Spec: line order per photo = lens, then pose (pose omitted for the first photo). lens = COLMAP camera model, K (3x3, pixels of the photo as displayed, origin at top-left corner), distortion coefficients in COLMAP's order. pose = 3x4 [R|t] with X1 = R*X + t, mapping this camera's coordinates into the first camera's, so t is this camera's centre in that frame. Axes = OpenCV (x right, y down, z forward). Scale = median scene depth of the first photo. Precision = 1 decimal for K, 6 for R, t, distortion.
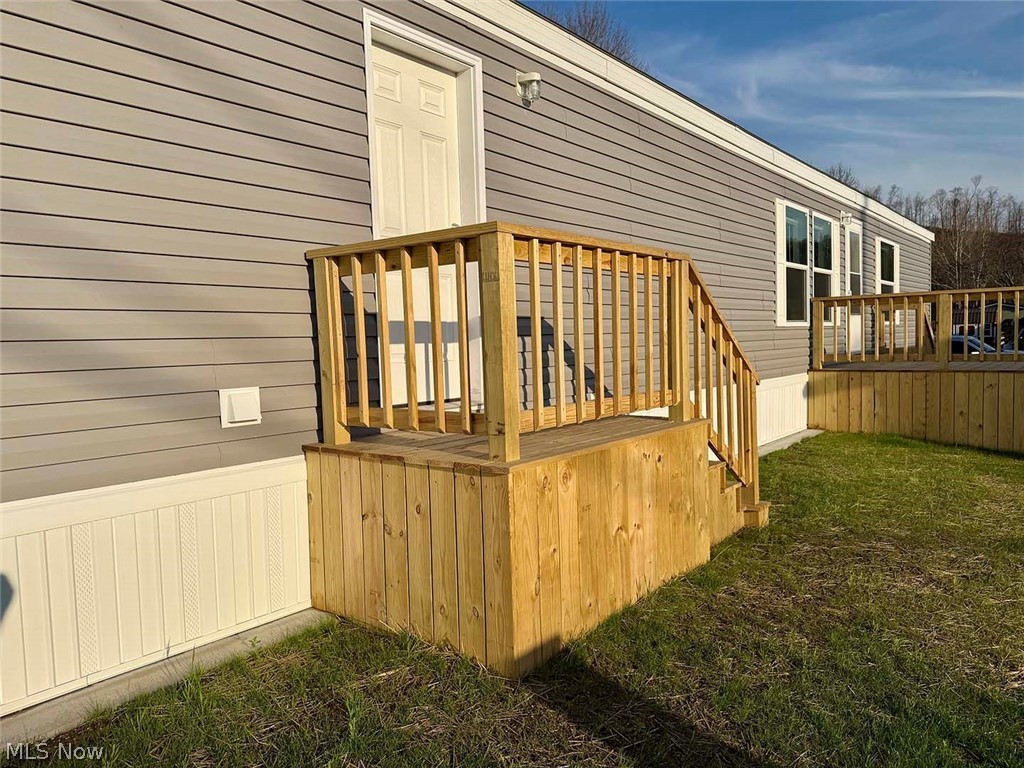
lens RADIAL K [[723.1, 0, 512.4], [0, 723.1, 385.2], [0, 0, 1]] dist [0.032522, -0.042101]
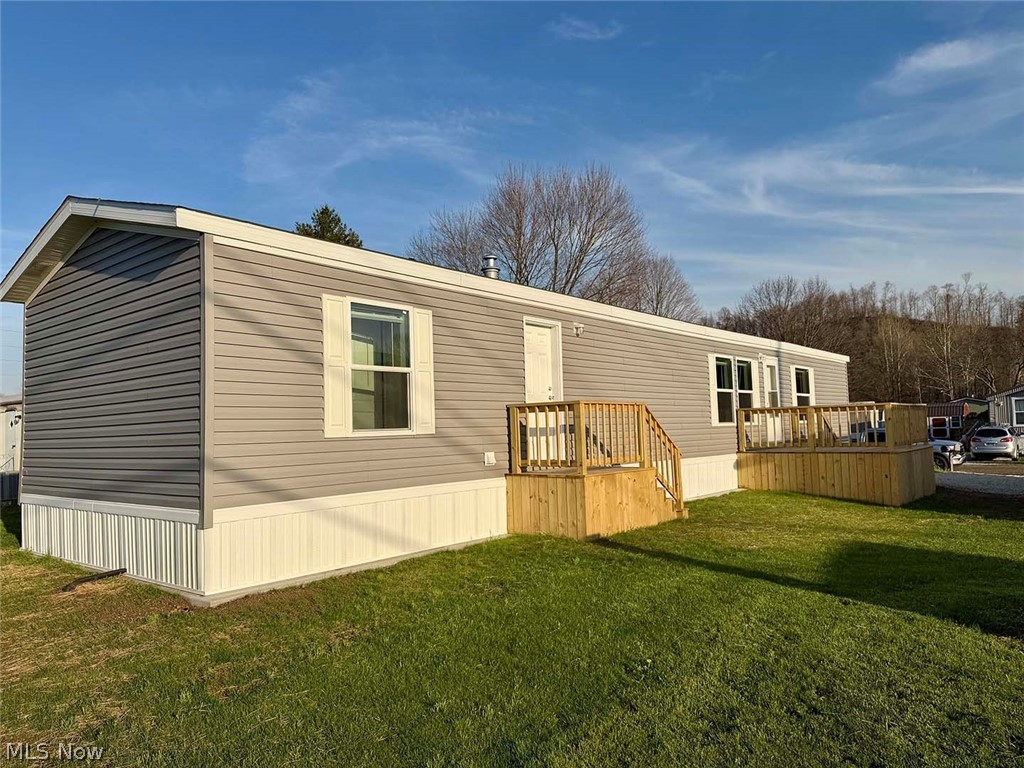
lens RADIAL K [[723.1, 0, 505.0], [0, 723.1, 390.3], [0, 0, 1]] dist [0.032522, -0.042101]
pose [[0.999493, 0.004464, -0.031516, -0.156817], [-0.007821, 0.994207, -0.107201, 0.047881], [0.030854, 0.107393, 0.993738, -1.383561]]
